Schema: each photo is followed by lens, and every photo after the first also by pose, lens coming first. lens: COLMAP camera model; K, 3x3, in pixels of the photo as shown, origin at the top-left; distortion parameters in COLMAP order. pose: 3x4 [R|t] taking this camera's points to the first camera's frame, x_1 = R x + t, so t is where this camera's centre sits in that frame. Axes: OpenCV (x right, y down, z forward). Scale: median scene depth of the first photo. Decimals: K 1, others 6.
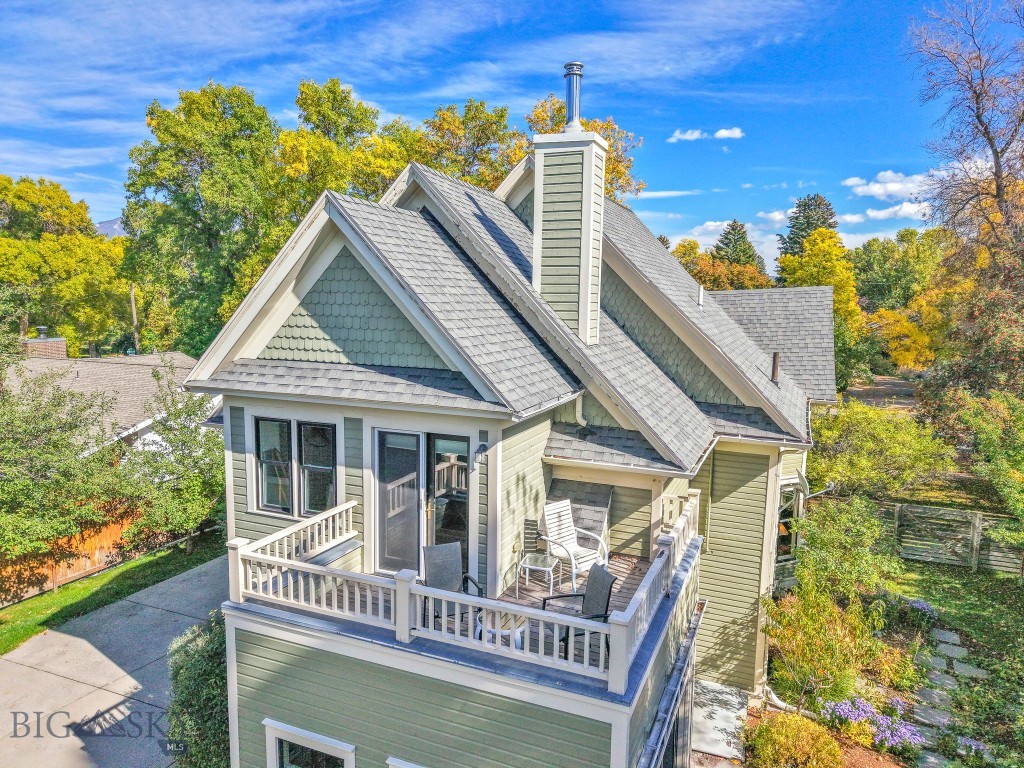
lens RADIAL K [[678.9, 0, 512.0], [0, 678.9, 384.0], [0, 0, 1]] dist [0.043345, -0.035421]
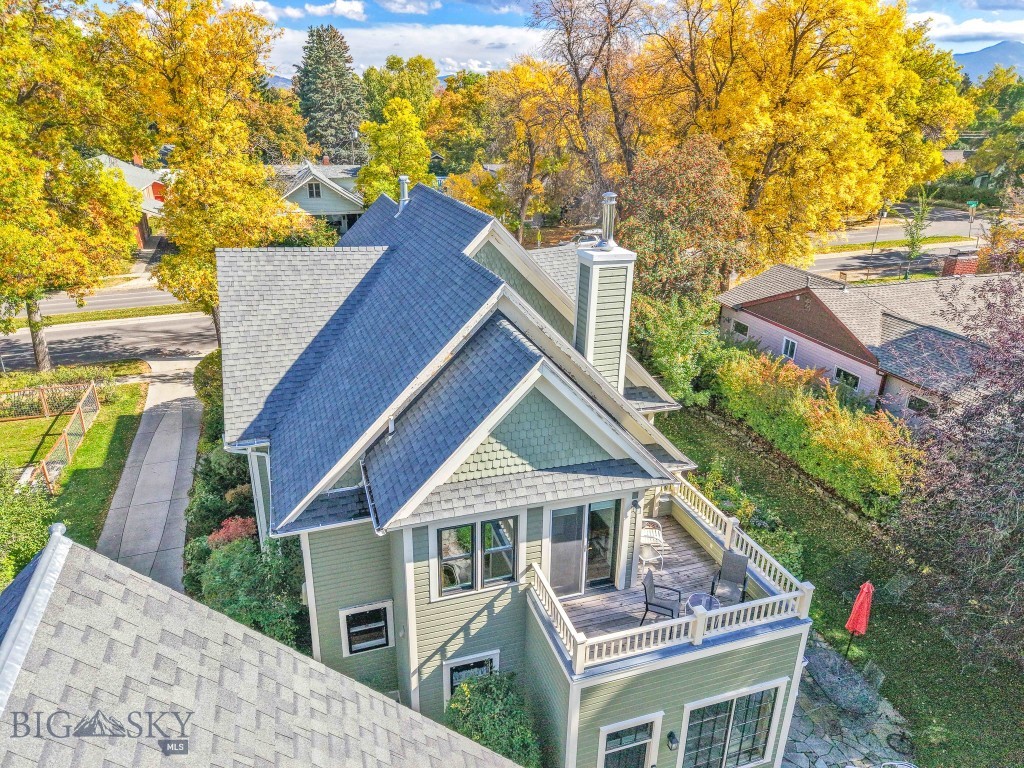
lens RADIAL K [[678.9, 0, 512.0], [0, 678.9, 384.0], [0, 0, 1]] dist [0.043345, -0.035421]
pose [[0.767010, -0.238660, 0.595599, -0.977118], [0.082773, 0.957298, 0.277000, -0.534546], [-0.636274, -0.163162, 0.754011, 0.089544]]
